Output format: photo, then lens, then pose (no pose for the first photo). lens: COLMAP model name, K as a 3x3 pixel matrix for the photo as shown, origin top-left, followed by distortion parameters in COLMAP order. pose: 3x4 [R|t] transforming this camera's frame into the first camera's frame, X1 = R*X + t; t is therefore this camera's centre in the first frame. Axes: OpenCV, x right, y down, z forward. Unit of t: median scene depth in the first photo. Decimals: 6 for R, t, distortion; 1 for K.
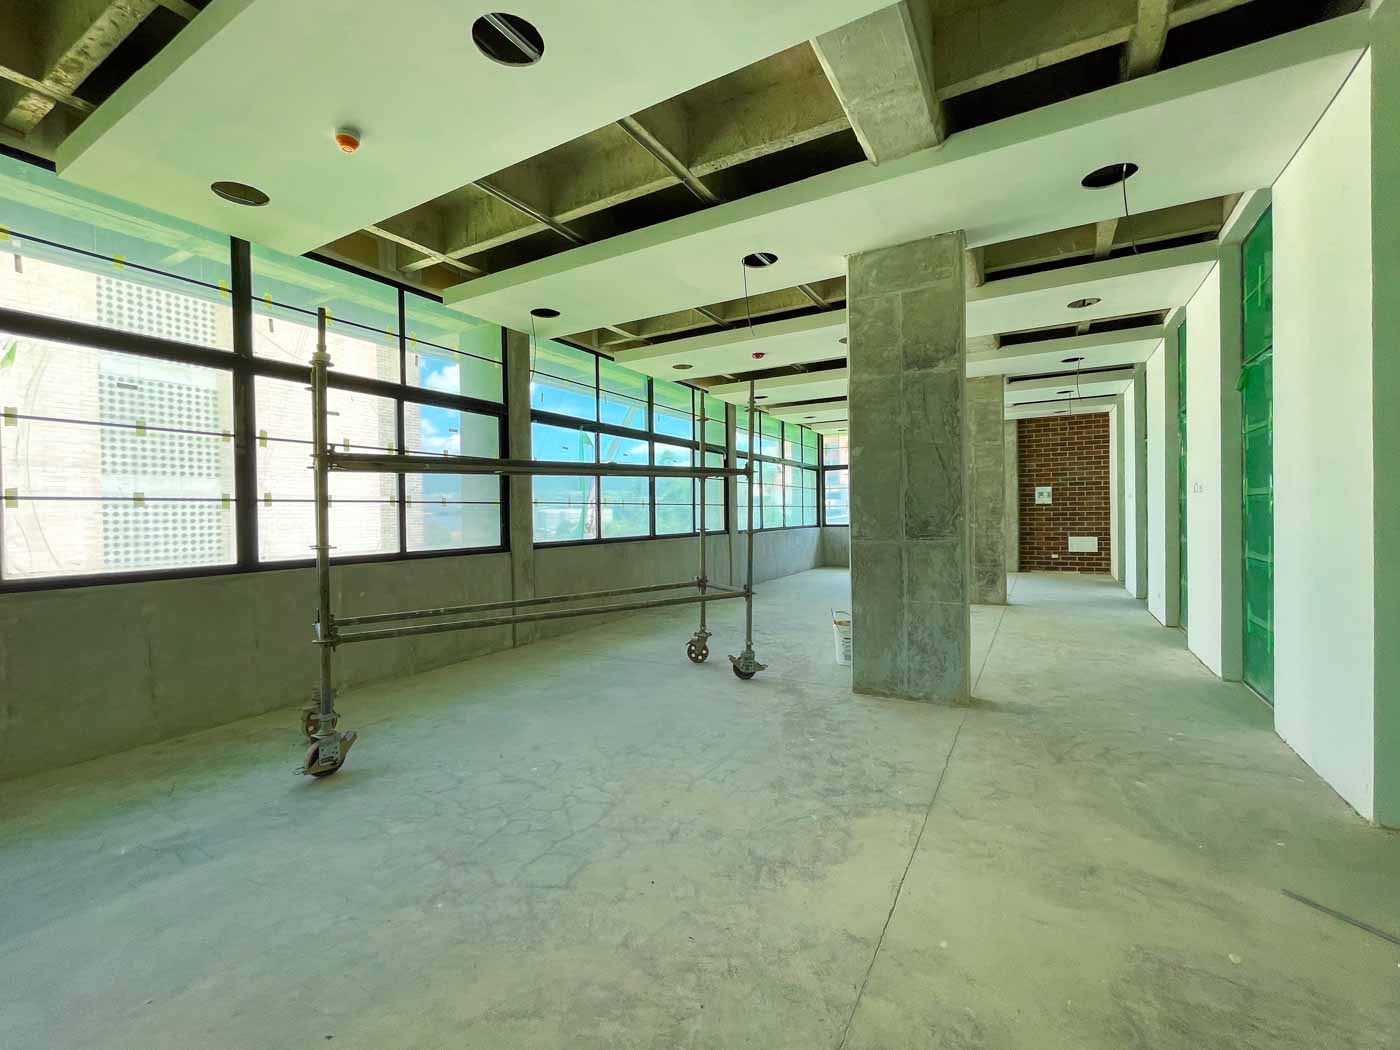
lens RADIAL K [[609.1, 0, 700.0], [0, 609.1, 525.0], [0, 0, 1]] dist [0.002269, -0.001289]
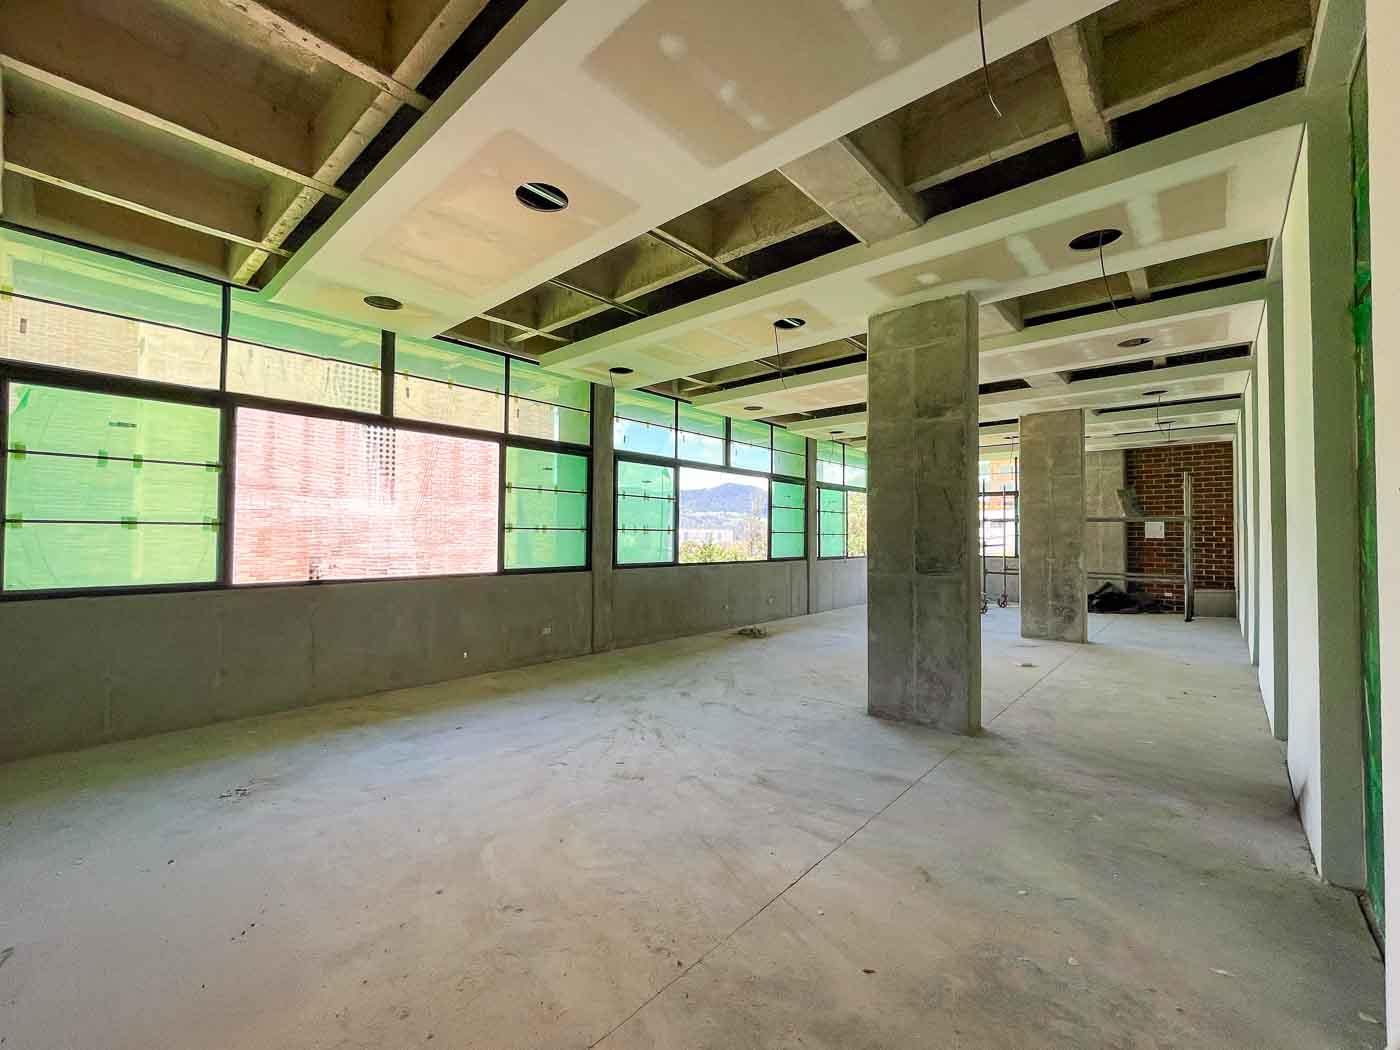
lens RADIAL K [[590.0, 0, 700.0], [0, 590.0, 525.0], [0, 0, 1]] dist [-0.000014, 0.000072]
pose [[0.979076, 0.019696, -0.202538, 0.166673], [-0.026932, 0.999091, -0.033030, -0.017822], [0.201703, 0.037793, 0.978717, -0.099698]]
